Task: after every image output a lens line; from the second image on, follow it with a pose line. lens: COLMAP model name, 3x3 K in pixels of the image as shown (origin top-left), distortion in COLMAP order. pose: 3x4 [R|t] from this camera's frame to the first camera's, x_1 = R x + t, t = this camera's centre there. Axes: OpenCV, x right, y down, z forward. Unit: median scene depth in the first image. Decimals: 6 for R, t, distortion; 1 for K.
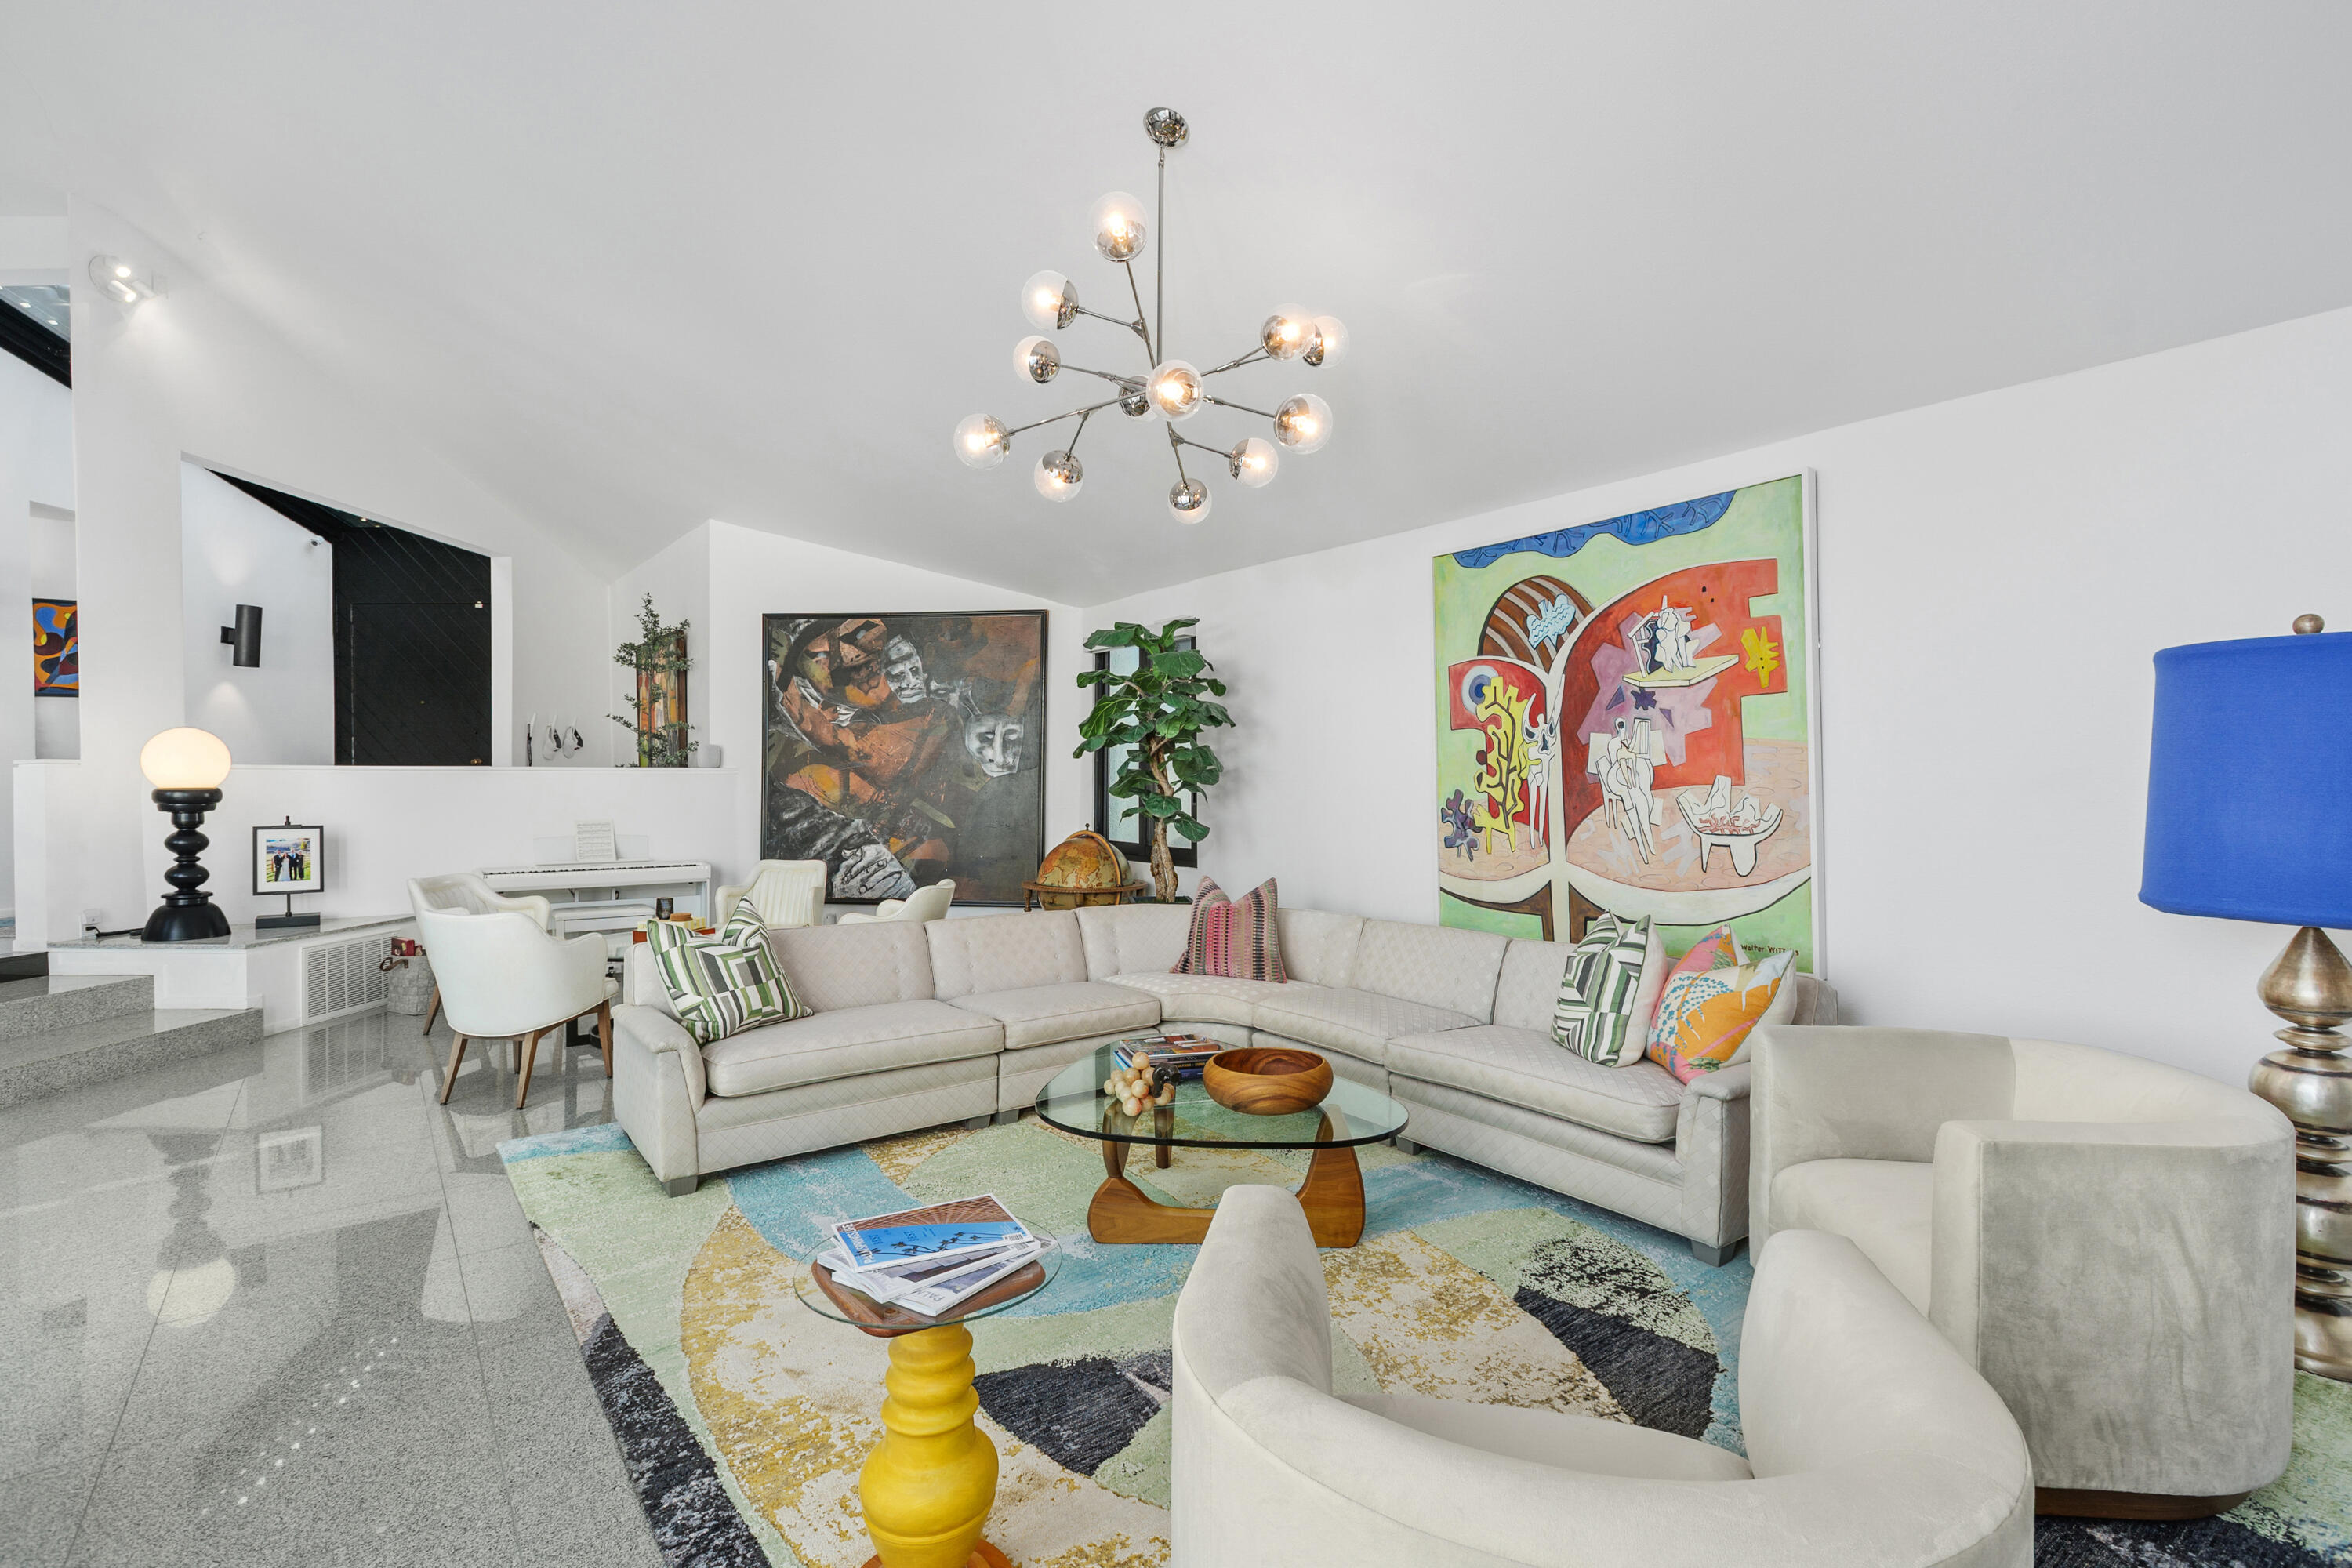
lens RADIAL K [[1071.4, 0, 1179.7], [0, 1071.4, 795.7], [0, 0, 1]] dist [0.003538, -0.001877]
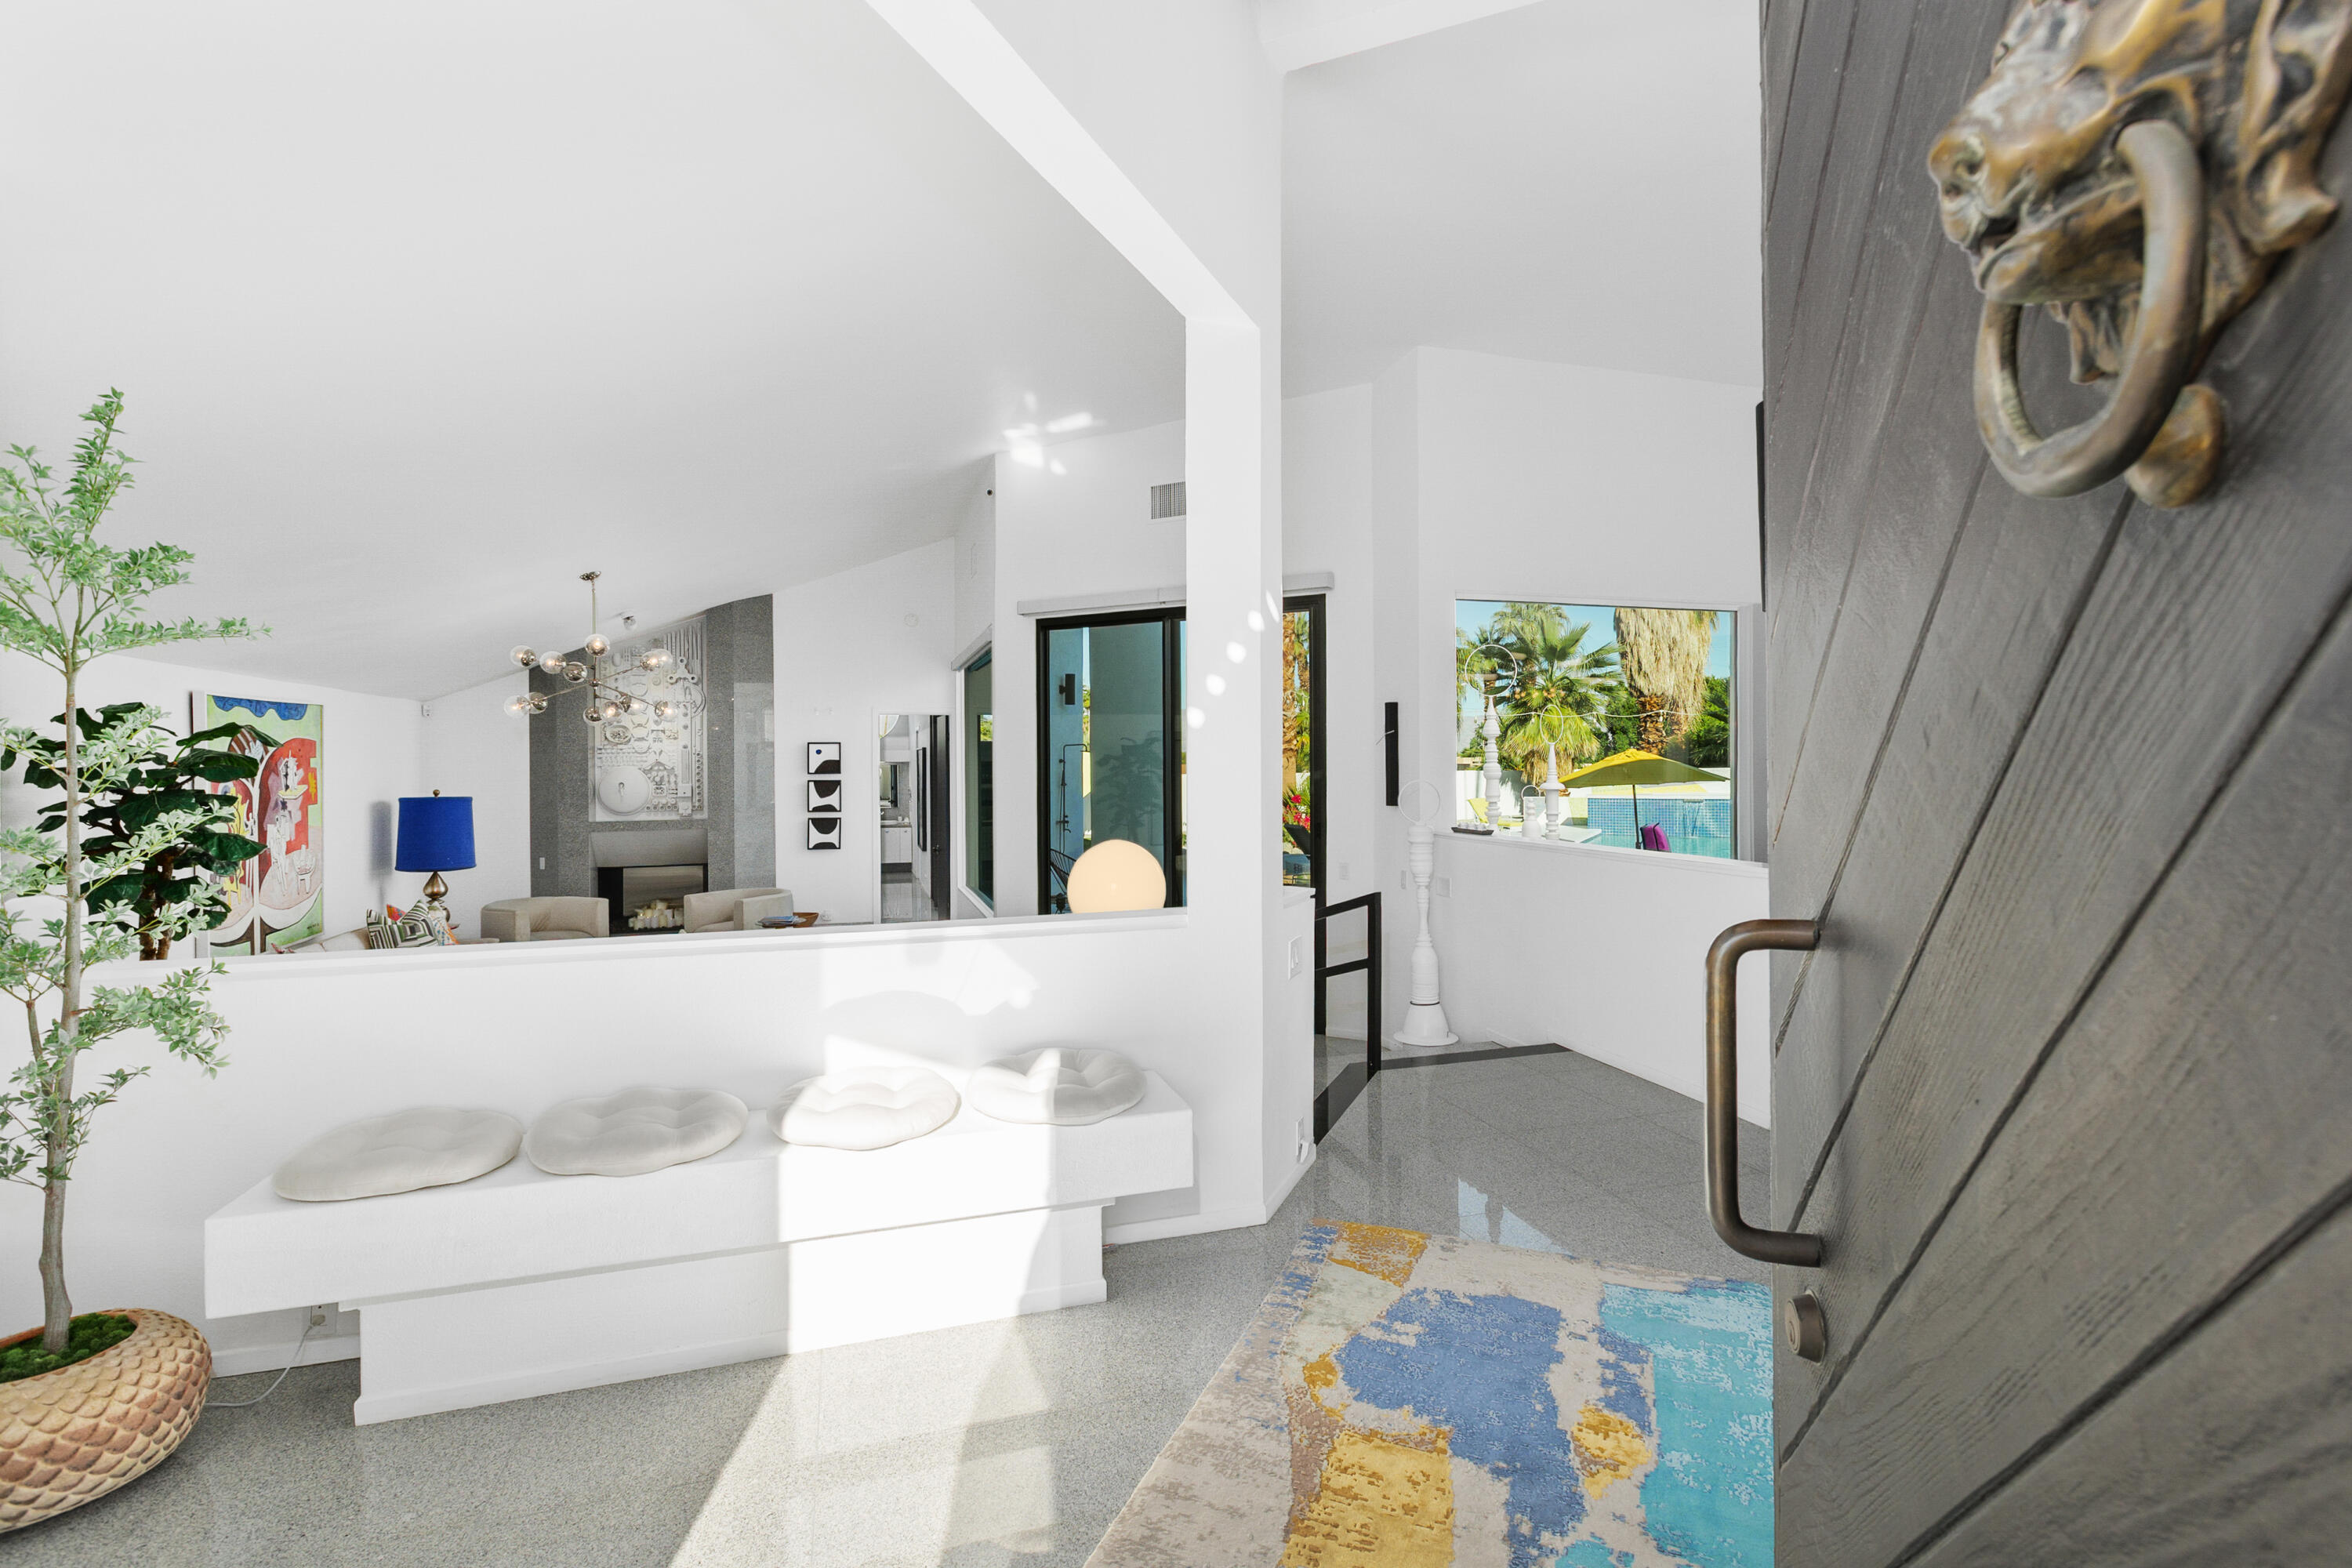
lens RADIAL K [[1071.4, 0, 1178.0], [0, 1071.4, 771.5], [0, 0, 1]] dist [0.003538, -0.001877]
pose [[-0.938820, 0.007941, 0.344317, -0.917671], [0.015137, 0.999719, 0.018216, -0.089577], [-0.344076, 0.022313, -0.938677, 1.242330]]
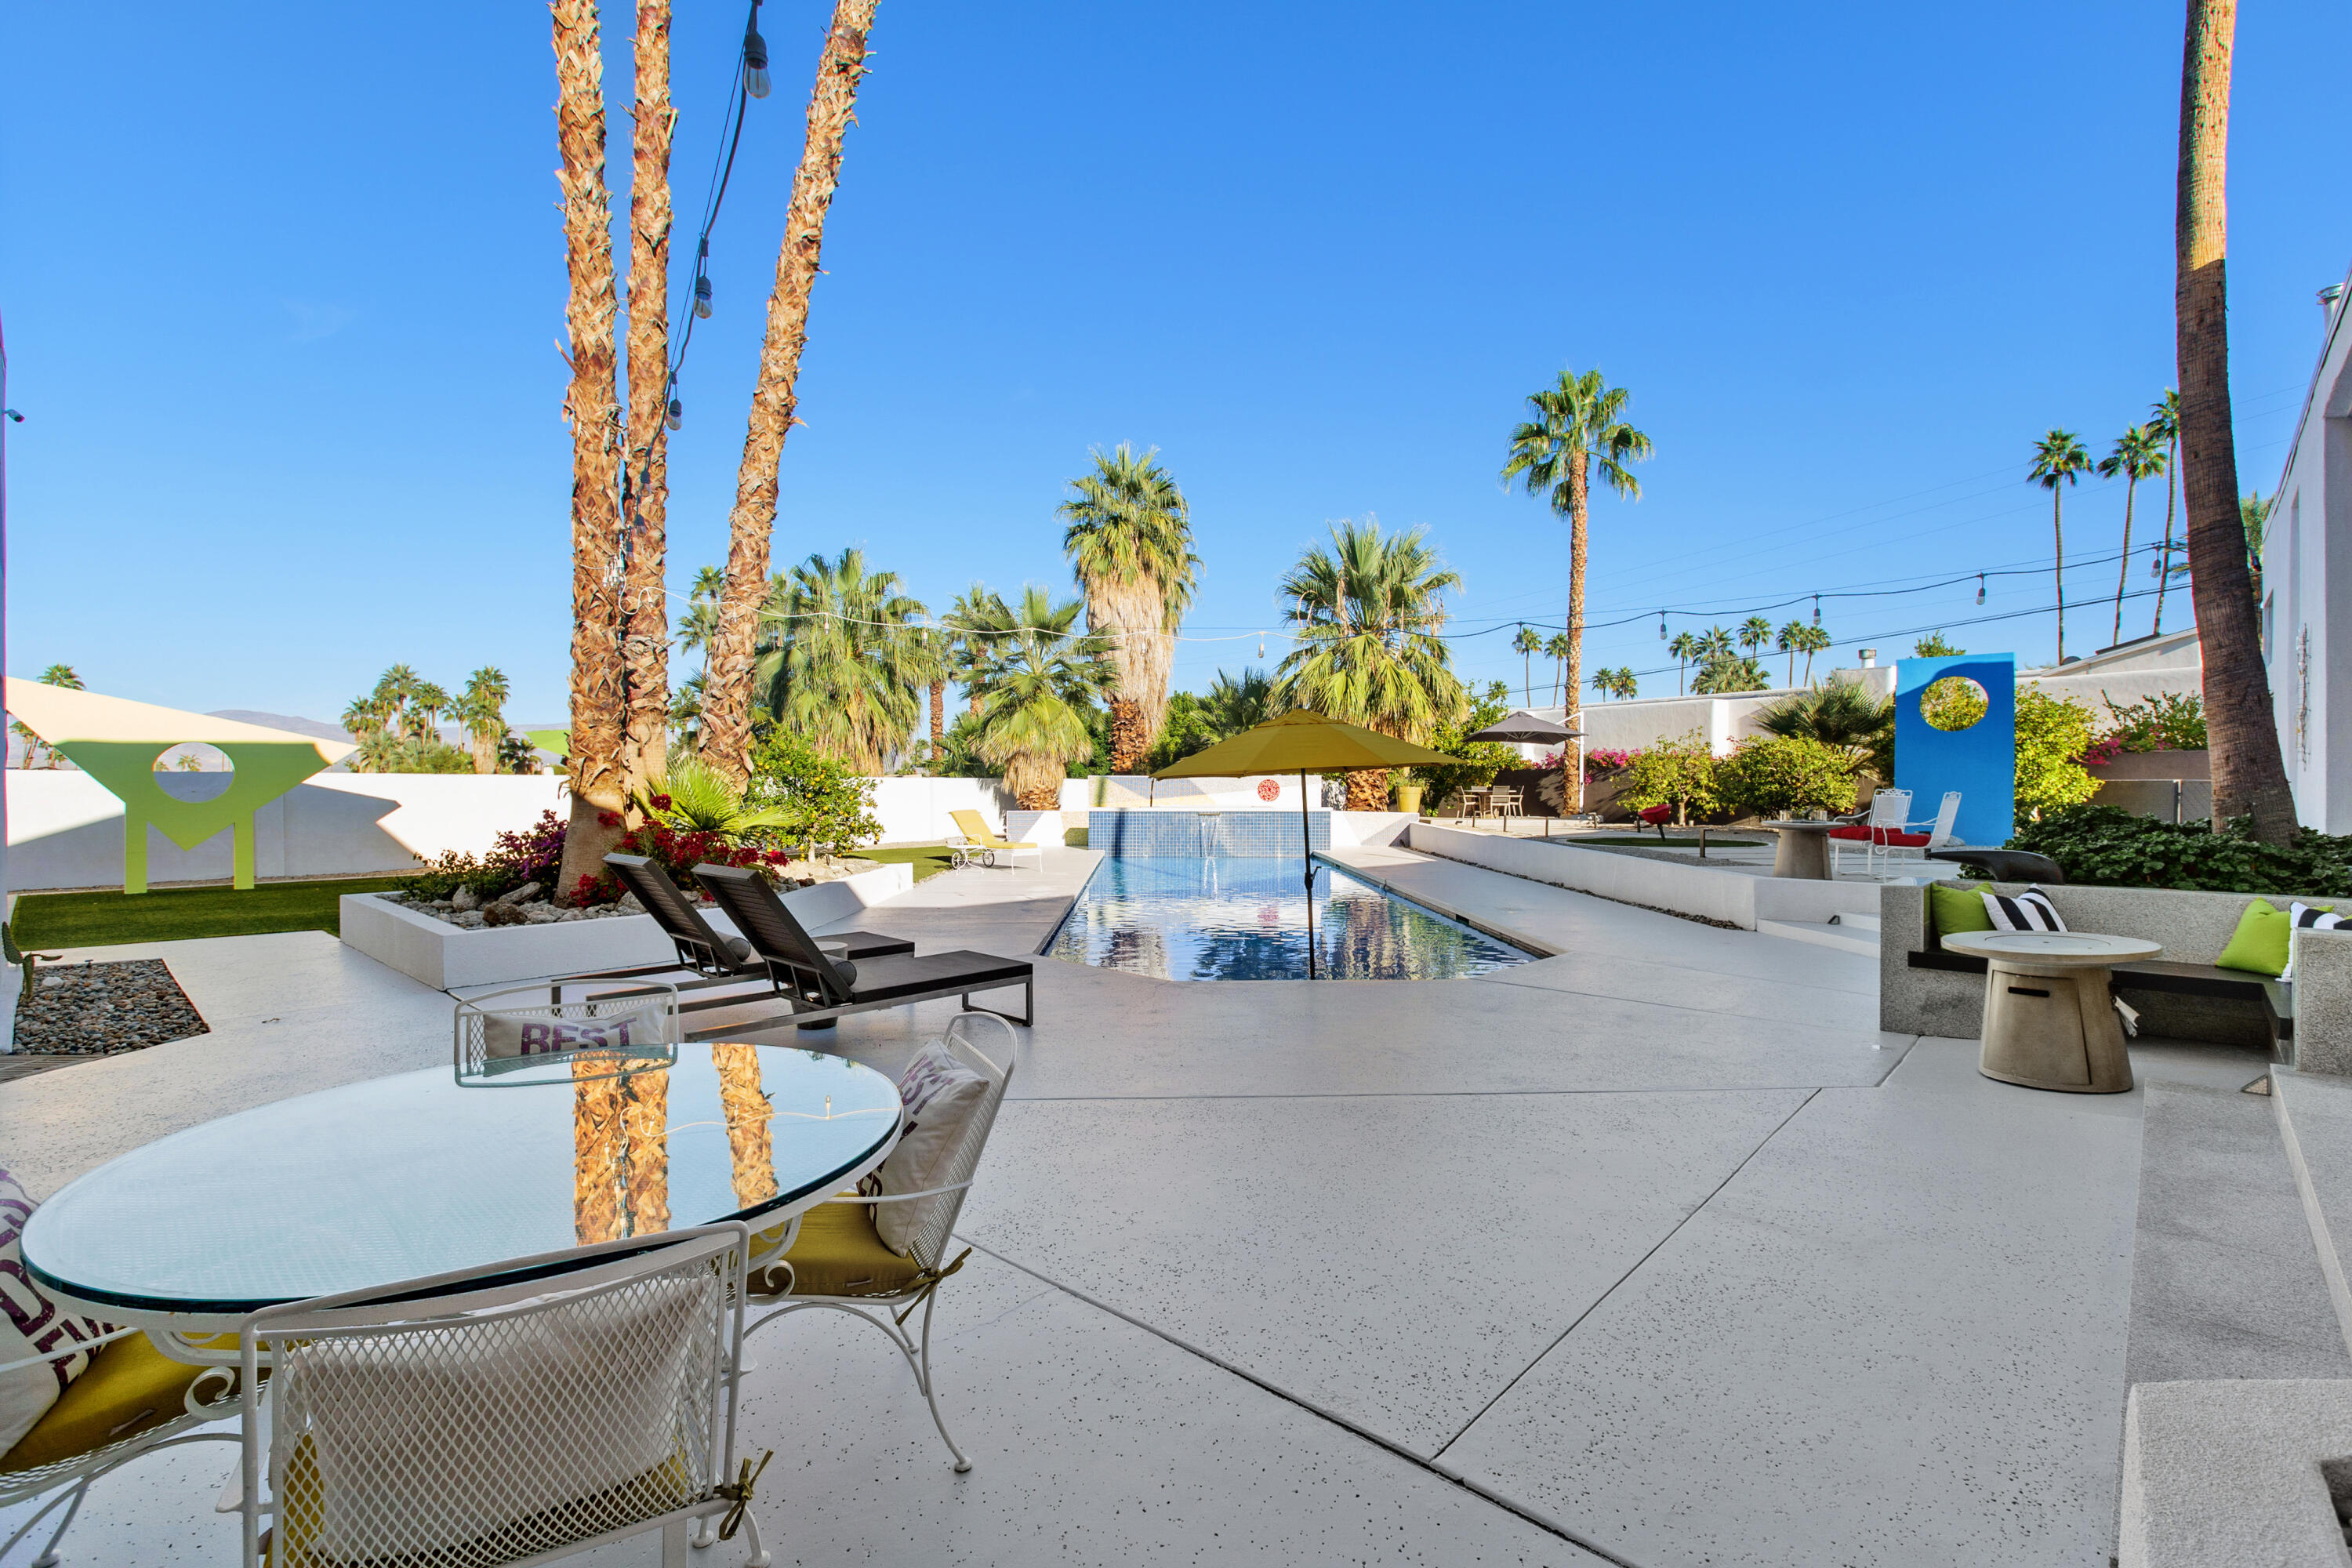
lens RADIAL K [[1071.4, 0, 1175.3], [0, 1071.4, 783.1], [0, 0, 1]] dist [0.003538, -0.001877]
pose [[-0.985733, -0.000671, -0.168317, -0.684478], [-0.002406, 0.999946, 0.010107, -0.010124], [0.168301, 0.010368, -0.985681, 0.110349]]
